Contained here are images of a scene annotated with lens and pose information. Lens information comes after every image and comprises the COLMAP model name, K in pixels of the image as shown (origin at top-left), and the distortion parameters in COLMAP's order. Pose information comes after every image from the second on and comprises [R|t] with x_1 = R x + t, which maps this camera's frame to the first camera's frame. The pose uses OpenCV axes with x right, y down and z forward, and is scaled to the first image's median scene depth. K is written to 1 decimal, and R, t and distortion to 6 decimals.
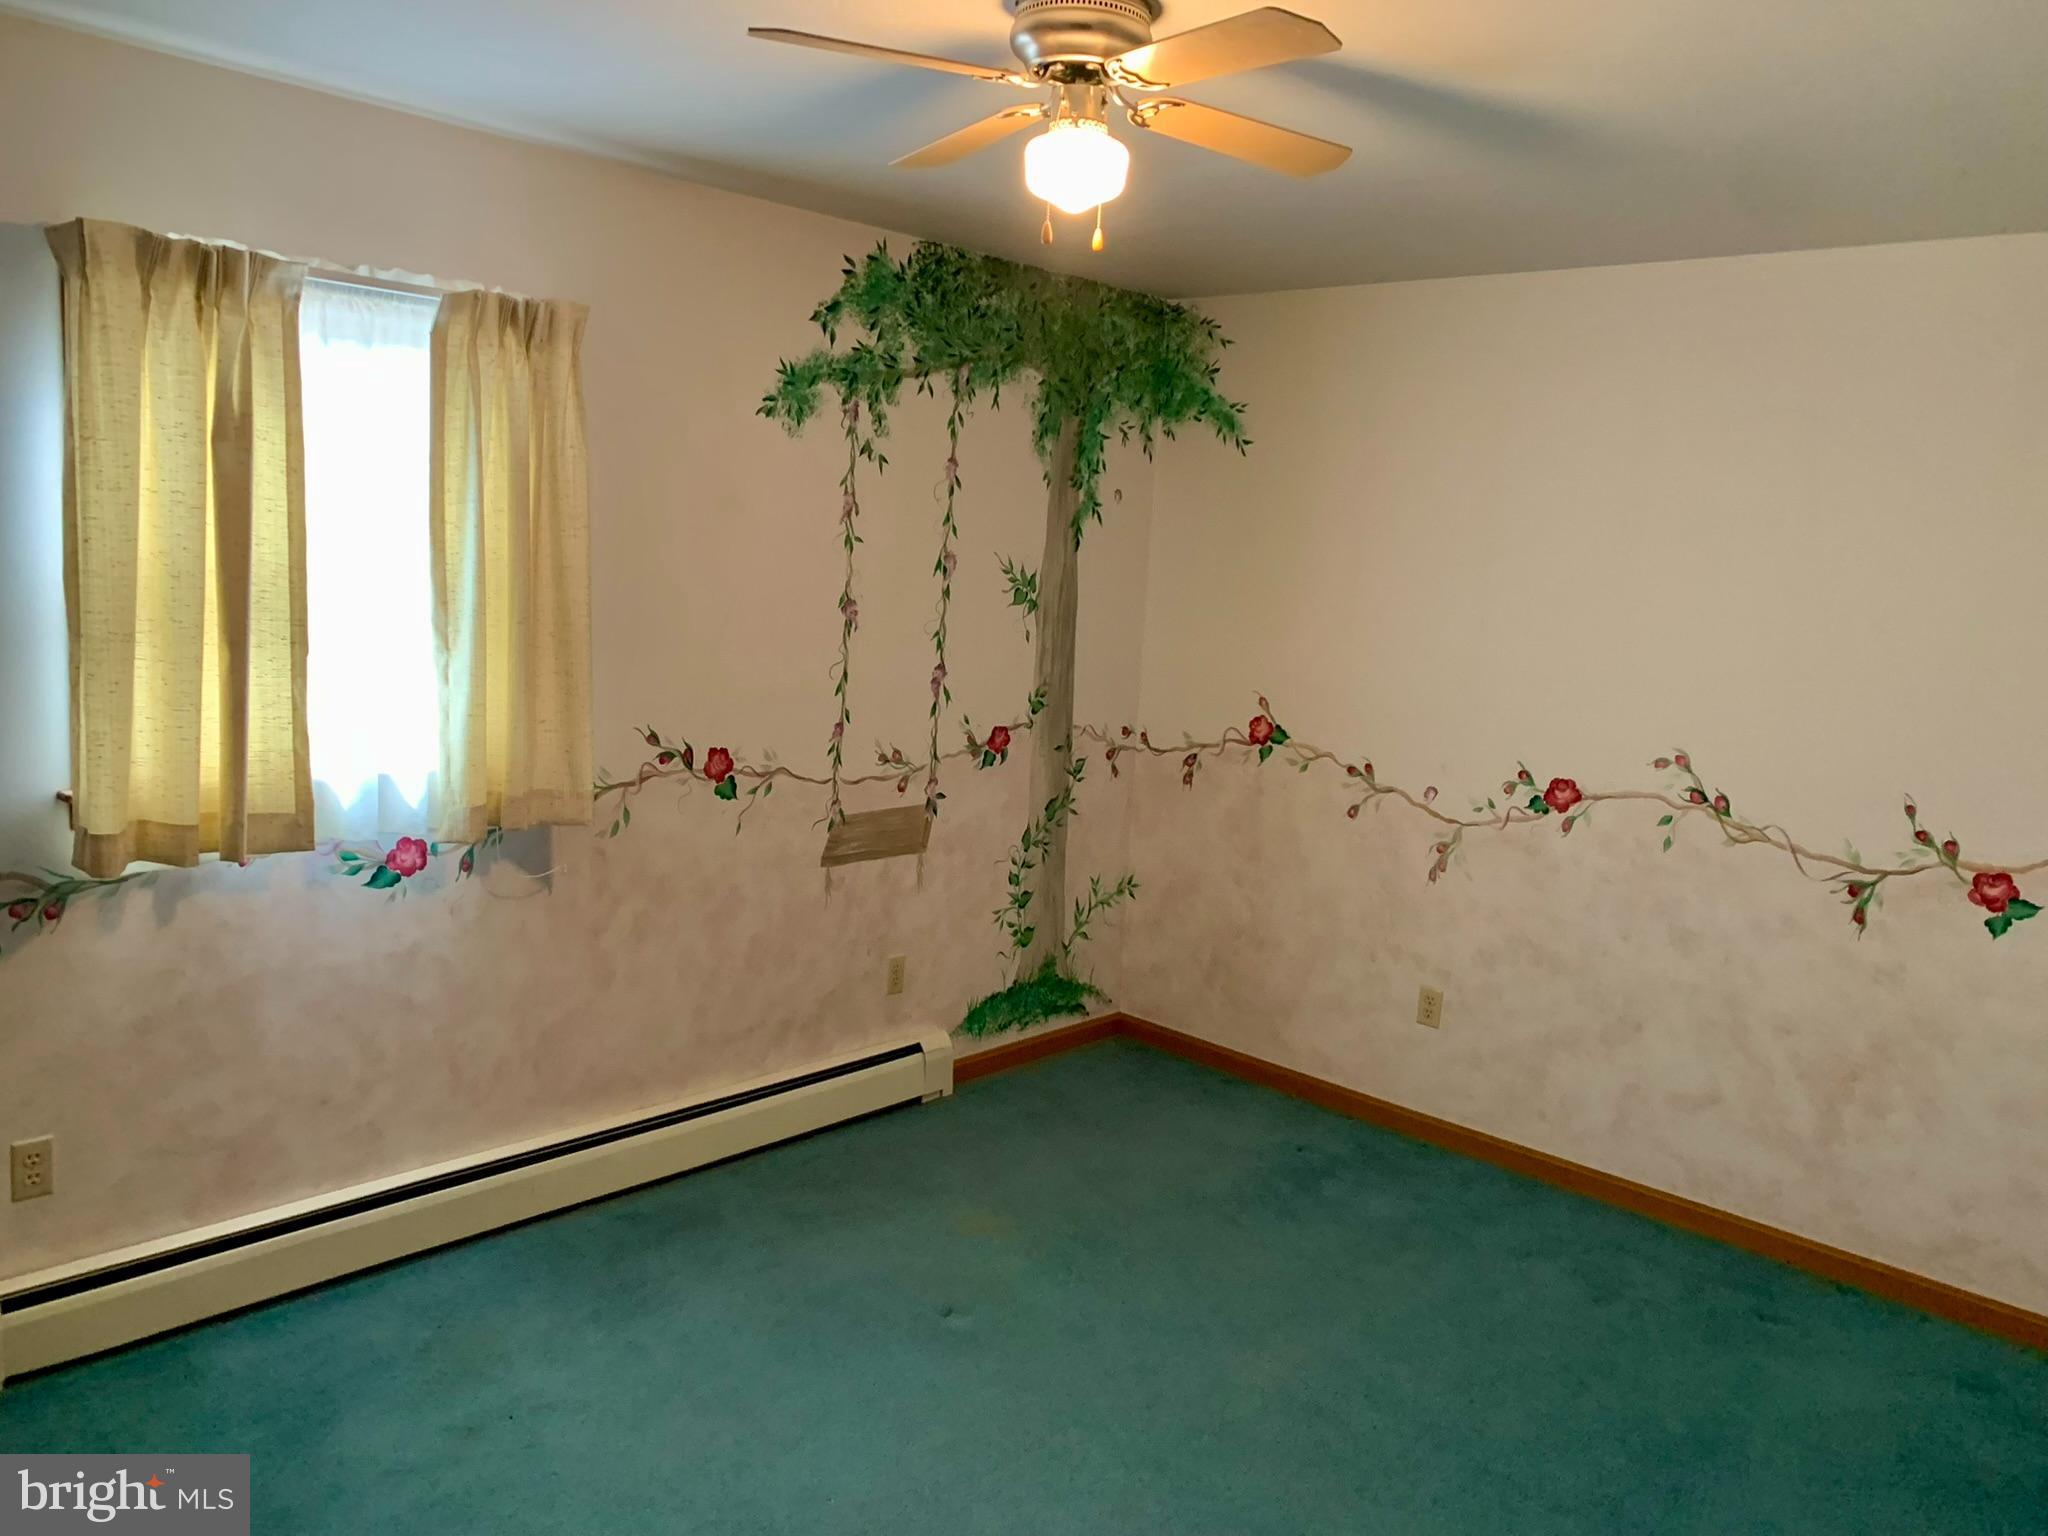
lens RADIAL K [[1565.6, 0, 1024.0], [0, 1565.6, 768.0], [0, 0, 1]] dist [0.048118, -0.004163]
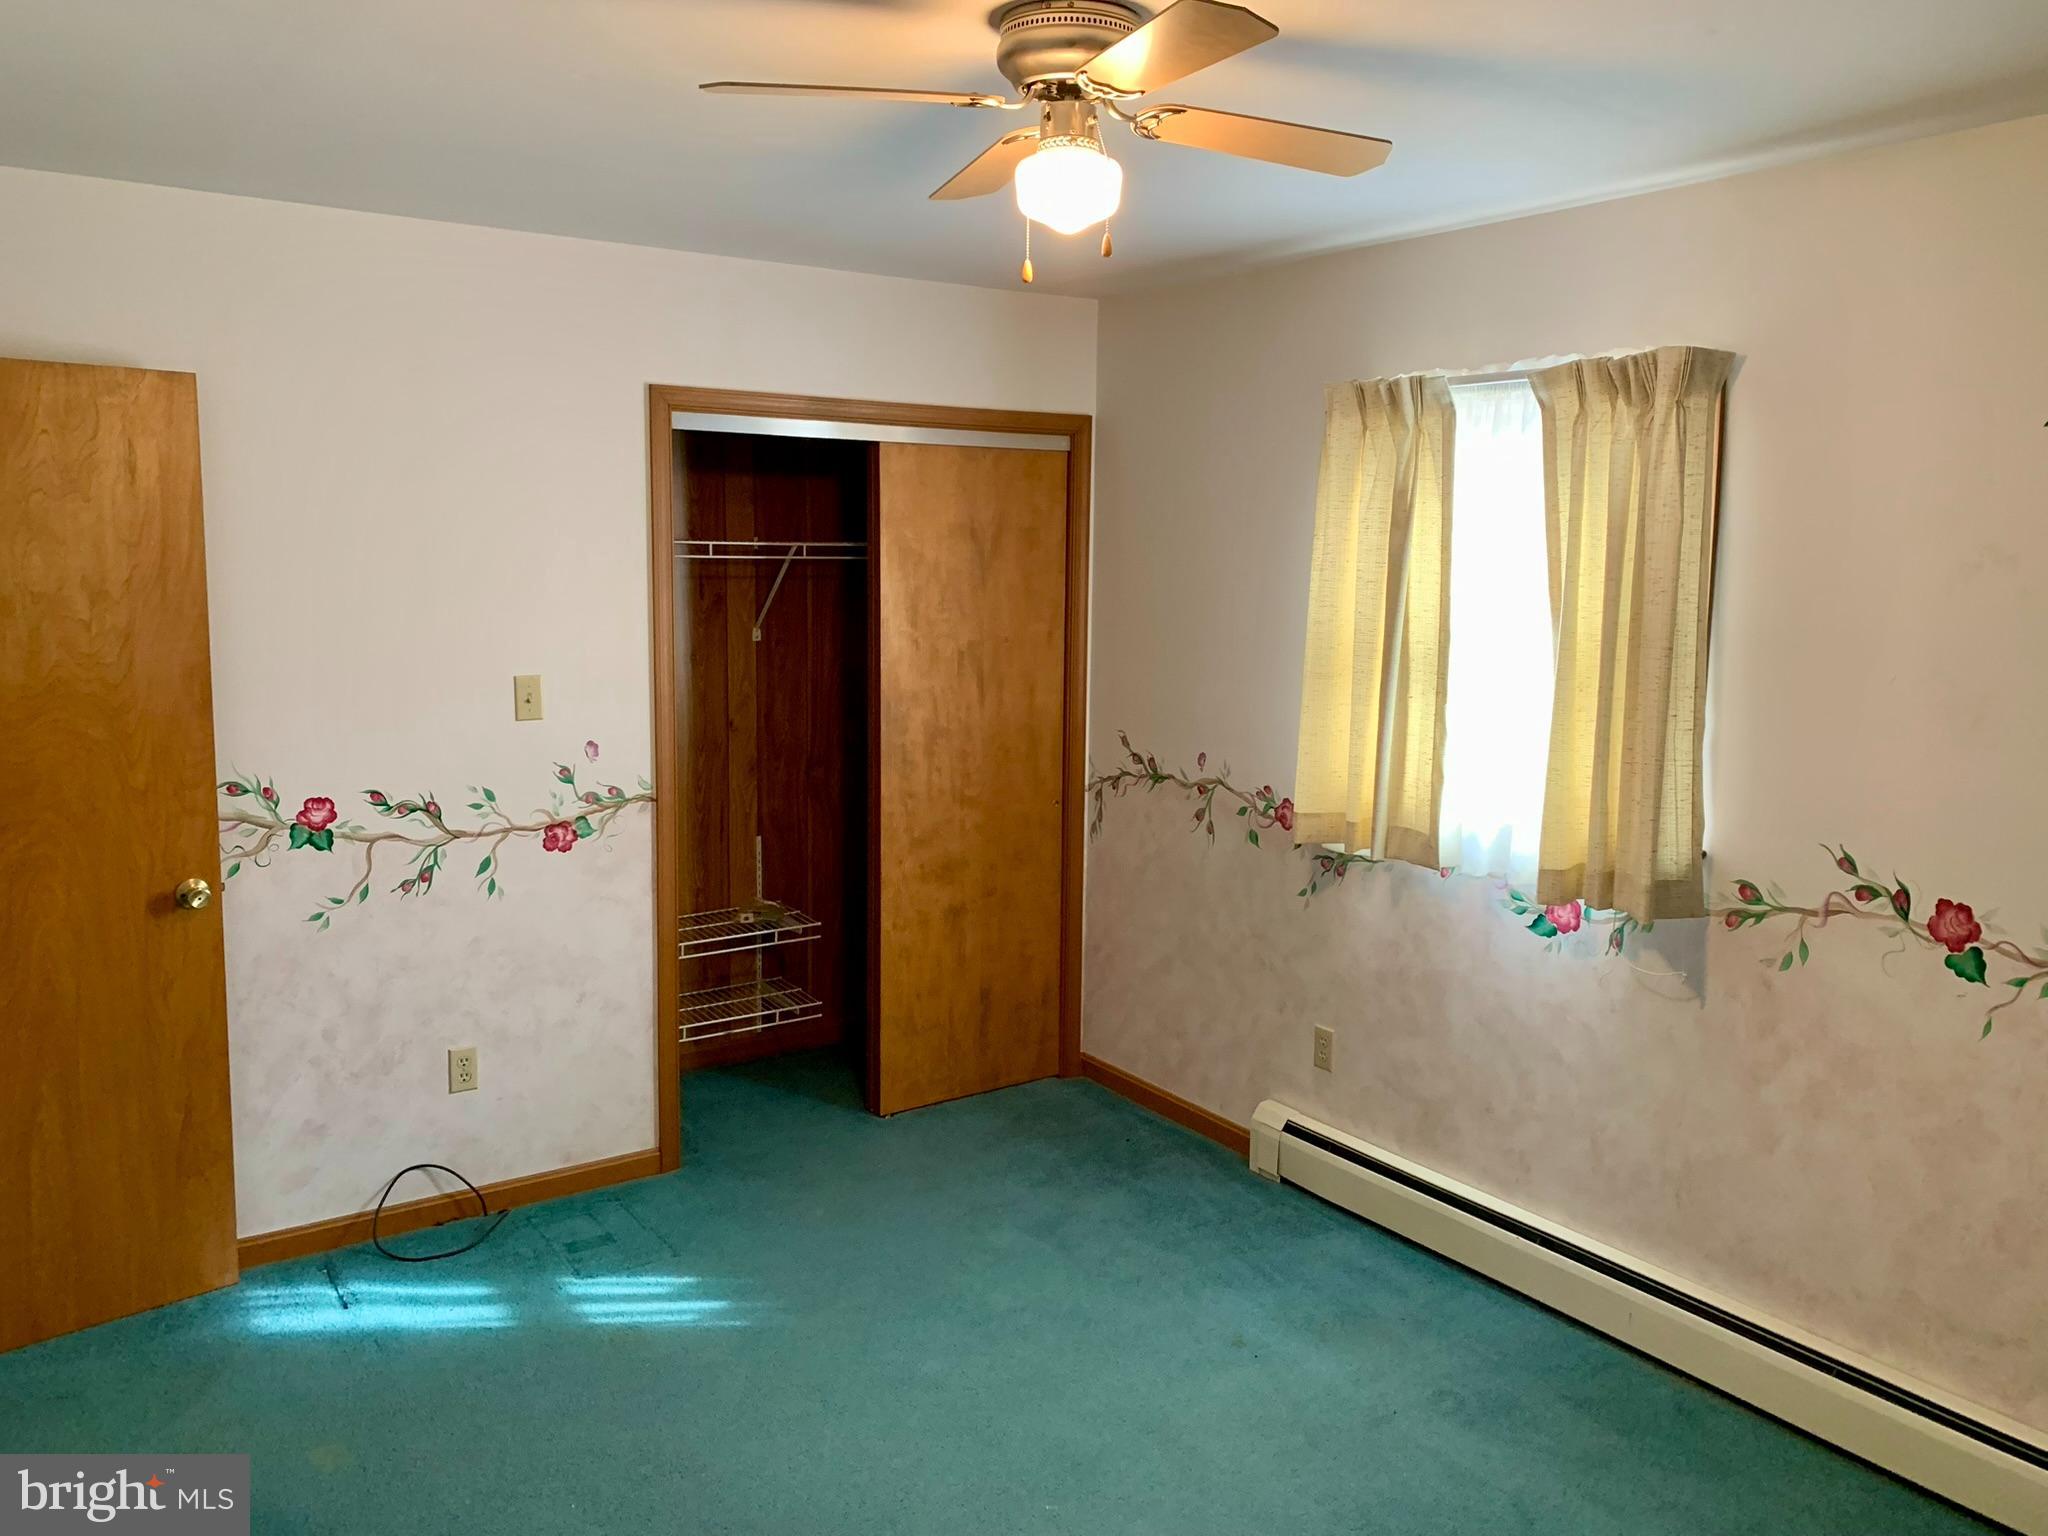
lens RADIAL K [[1550.3, 0, 1024.0], [0, 1550.3, 768.0], [0, 0, 1]] dist [0.082225, -0.116123]
pose [[-0.201693, 0.081405, -0.976060, 0.627726], [-0.172762, 0.977958, 0.117263, -0.089758], [0.964092, 0.192278, -0.183184, 0.773454]]
